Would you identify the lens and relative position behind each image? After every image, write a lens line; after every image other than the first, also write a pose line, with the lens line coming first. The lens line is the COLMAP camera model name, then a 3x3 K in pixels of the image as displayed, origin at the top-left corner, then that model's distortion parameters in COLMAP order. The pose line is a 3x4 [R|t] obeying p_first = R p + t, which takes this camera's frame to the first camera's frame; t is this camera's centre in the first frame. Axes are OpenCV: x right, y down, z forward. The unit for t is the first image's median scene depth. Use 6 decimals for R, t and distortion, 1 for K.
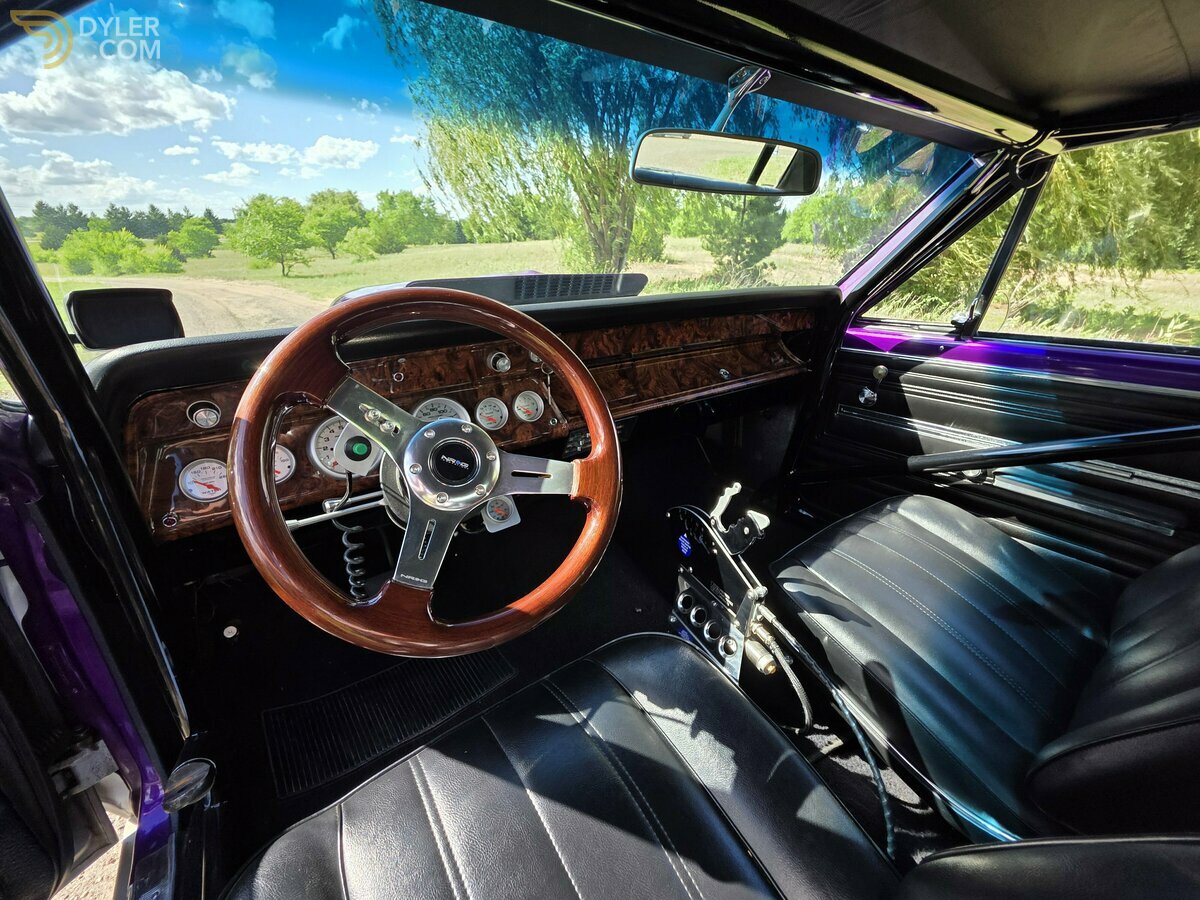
lens RADIAL K [[493.2, 0, 601.3], [0, 493.2, 445.1], [0, 0, 1]] dist [0.004654, 0.001456]
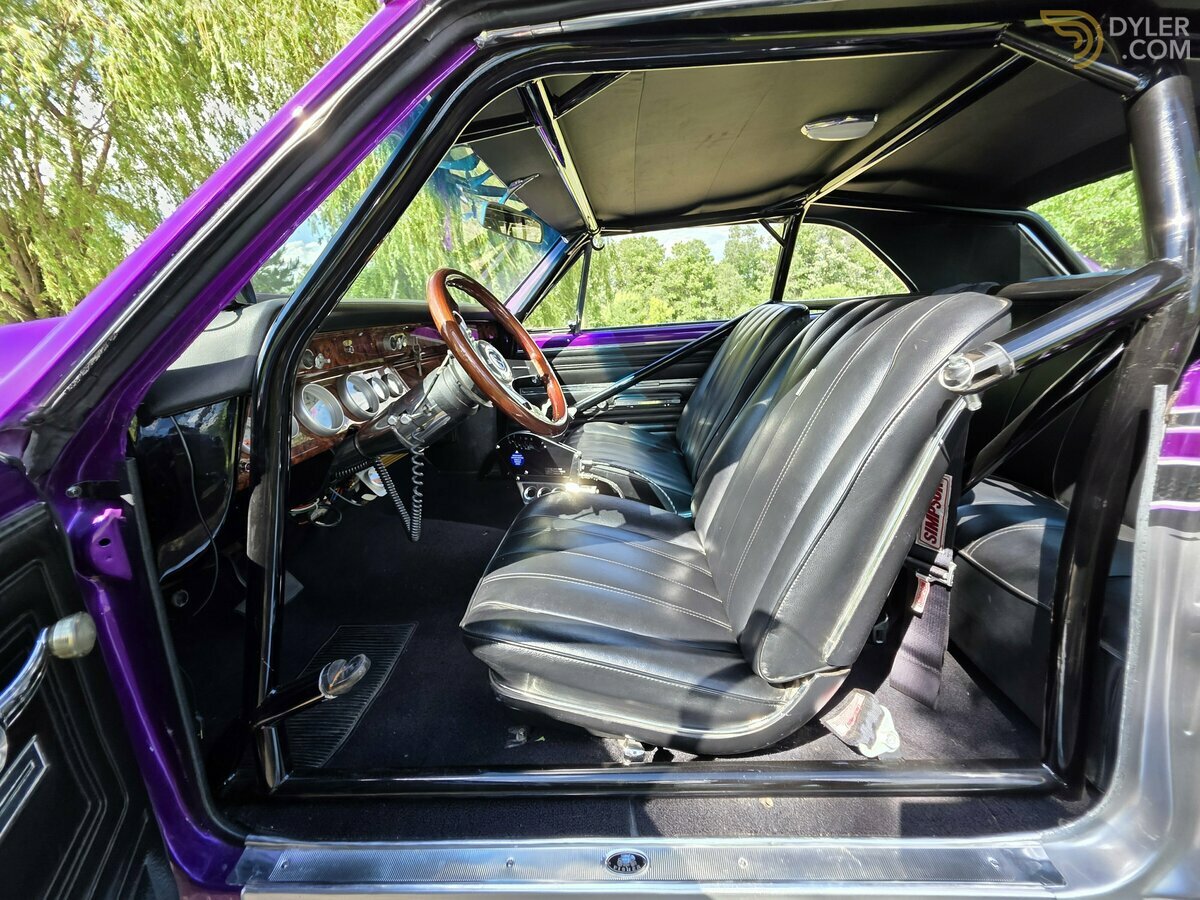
lens RADIAL K [[493.2, 0, 601.1], [0, 493.2, 449.8], [0, 0, 1]] dist [0.004654, 0.001456]
pose [[0.637356, -0.225104, 0.736957, -0.665602], [0.320093, 0.947303, 0.012523, 0.200888], [-0.700941, 0.227913, 0.675824, -0.190562]]
